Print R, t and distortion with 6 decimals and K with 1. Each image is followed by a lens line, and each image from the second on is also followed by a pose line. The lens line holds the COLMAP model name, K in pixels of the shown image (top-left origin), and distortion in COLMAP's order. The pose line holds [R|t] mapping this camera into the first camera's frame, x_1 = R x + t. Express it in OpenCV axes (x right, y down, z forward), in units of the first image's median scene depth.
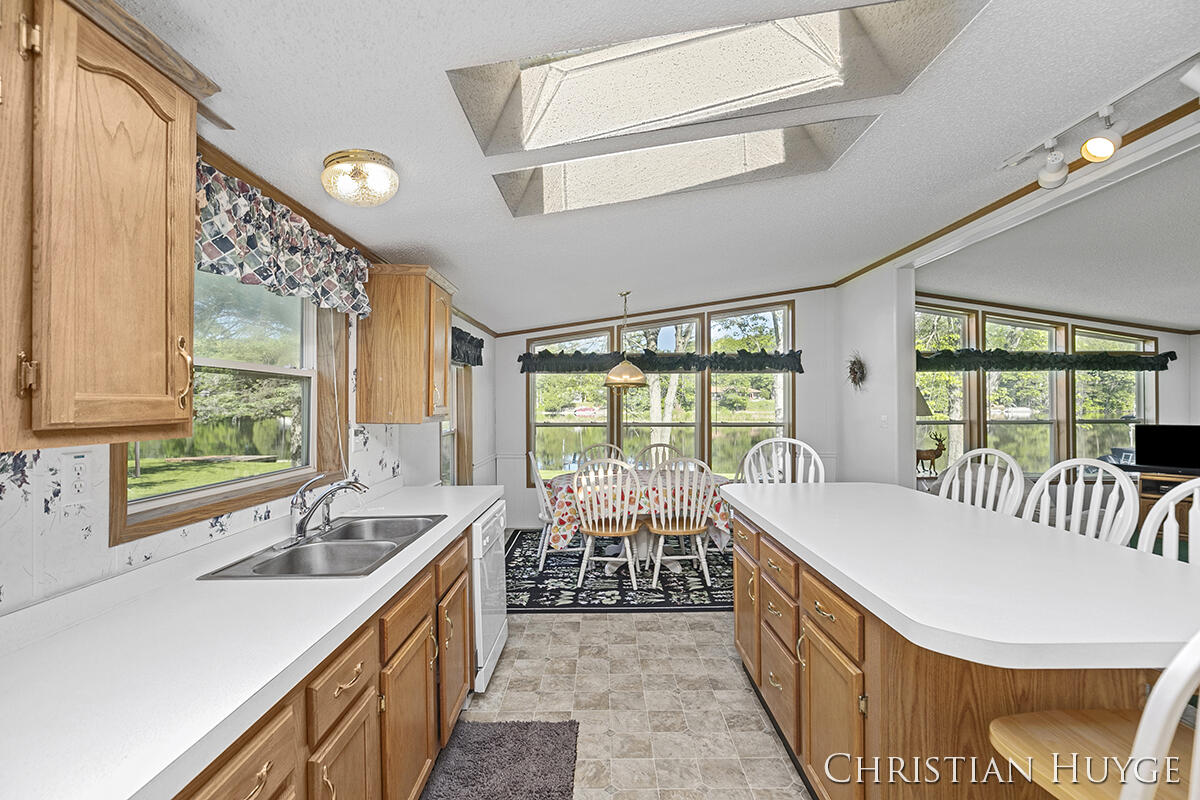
lens RADIAL K [[554.0, 0, 589.7], [0, 554.0, 399.7], [0, 0, 1]] dist [-0.015052, 0.000408]
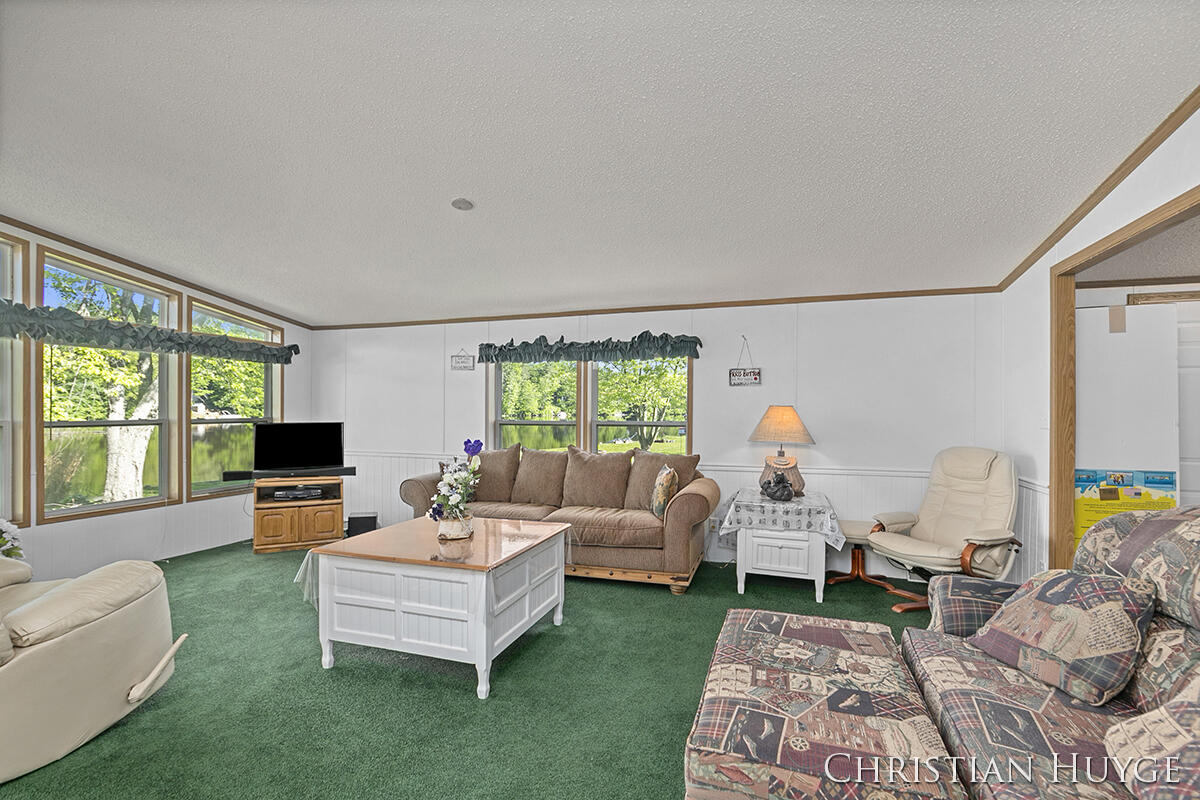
lens RADIAL K [[554.0, 0, 603.2], [0, 554.0, 406.3], [0, 0, 1]] dist [-0.015052, 0.000408]
pose [[0.300559, 0.011348, 0.953696, 0.319793], [-0.009116, 0.999918, -0.009026, 0.020470], [-0.953720, -0.005981, 0.300638, 0.207704]]
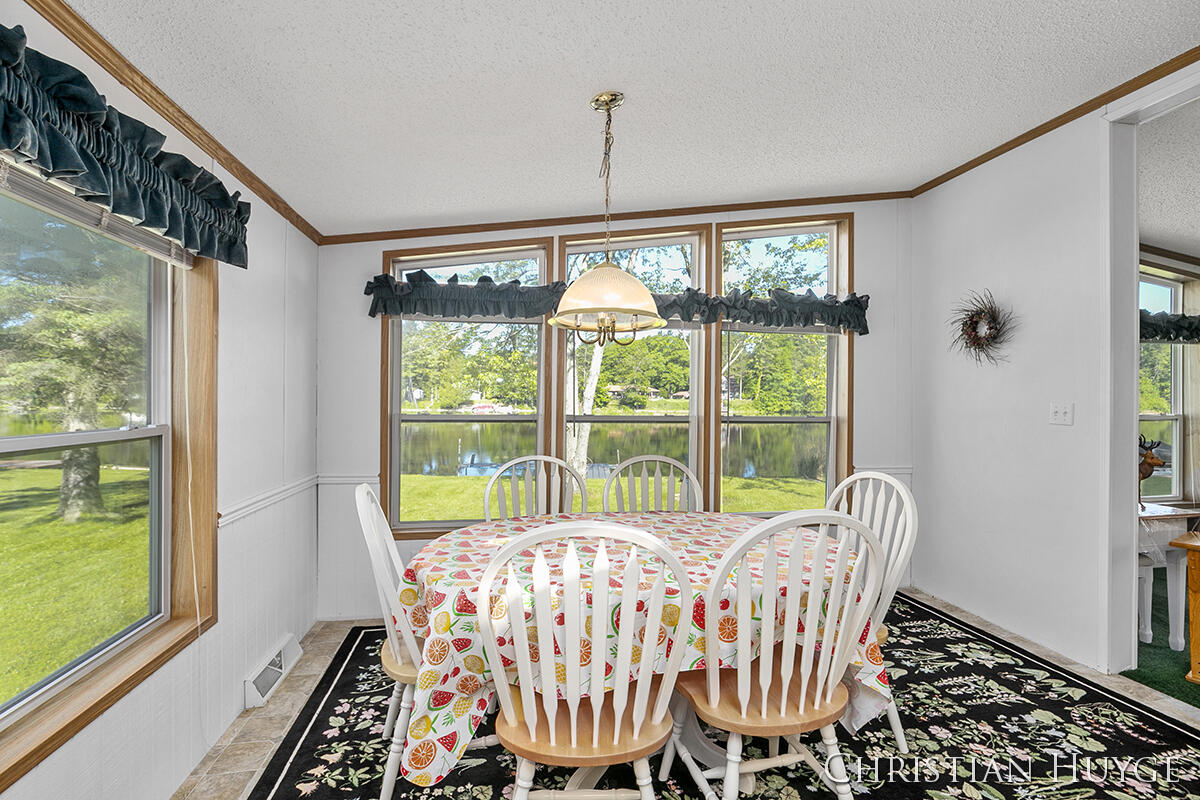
lens RADIAL K [[554.0, 0, 600.2], [0, 554.0, 401.7], [0, 0, 1]] dist [-0.015052, 0.000408]
pose [[0.980089, 0.011304, 0.198234, -0.016948], [-0.012604, 0.999907, 0.005295, 0.025693], [-0.198156, -0.007688, 0.980140, 0.460626]]
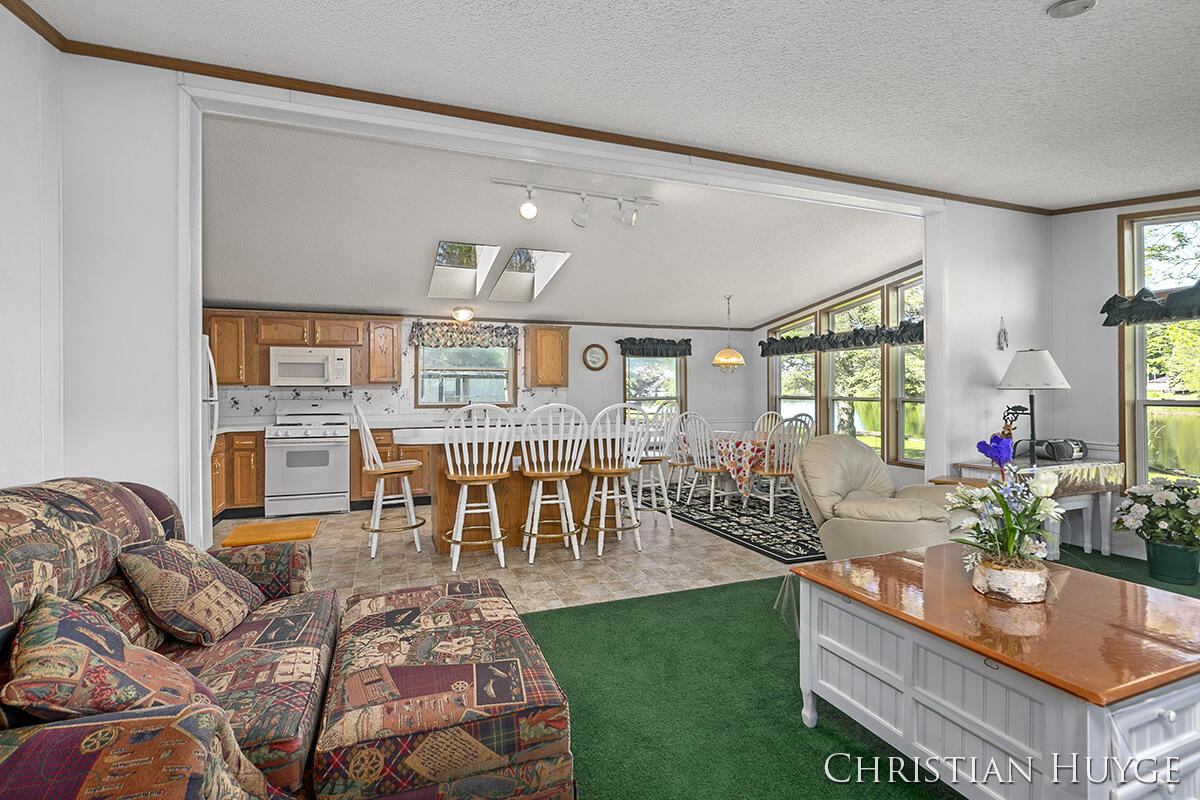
lens RADIAL K [[554.0, 0, 594.7], [0, 554.0, 390.1], [0, 0, 1]] dist [-0.015052, 0.000408]
pose [[0.364778, 0.004006, -0.931086, 0.937364], [0.007761, 0.999943, 0.007343, 0.017692], [0.931062, -0.009905, 0.364726, 0.162915]]
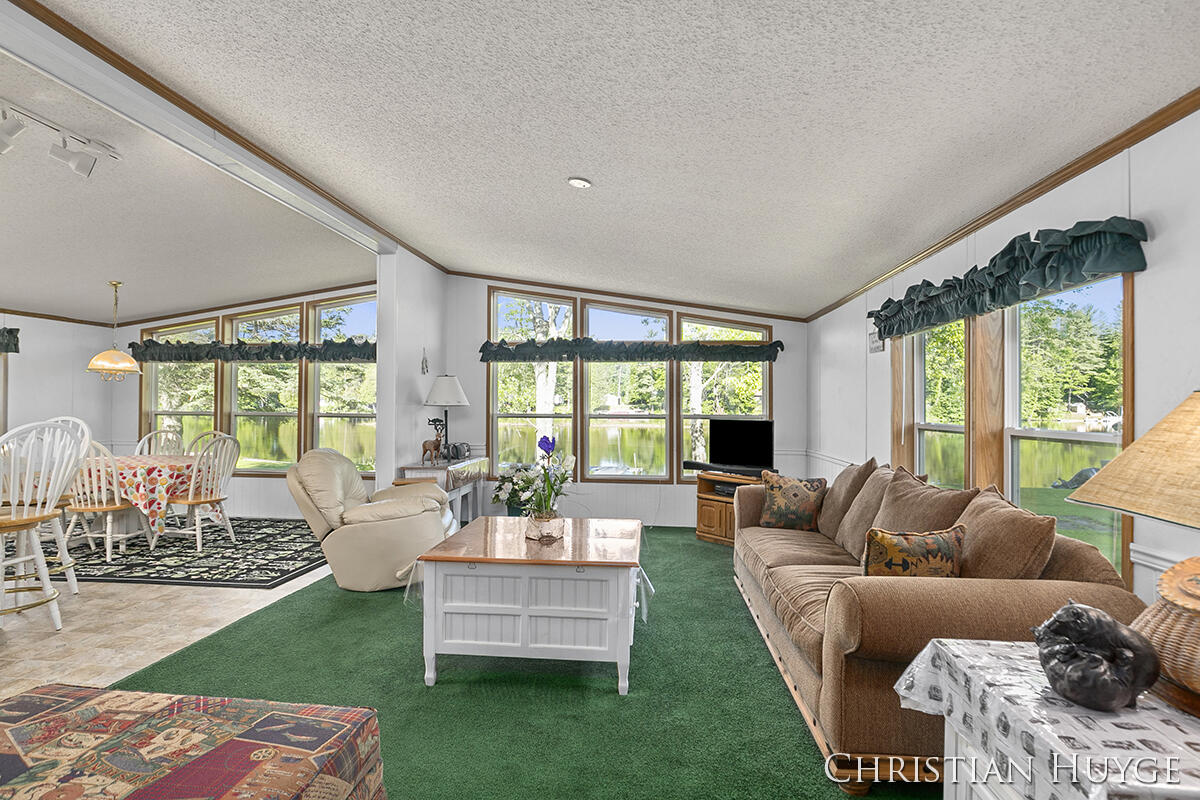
lens RADIAL K [[592.9, 0, 590.2], [0, 592.9, 403.9], [0, 0, 1]] dist [-0.006005, 0.003700]
pose [[0.995482, 0.011454, -0.094262, 0.828237], [-0.011199, 0.999932, 0.003226, 0.017030], [0.094292, -0.002155, 0.995542, -0.016430]]
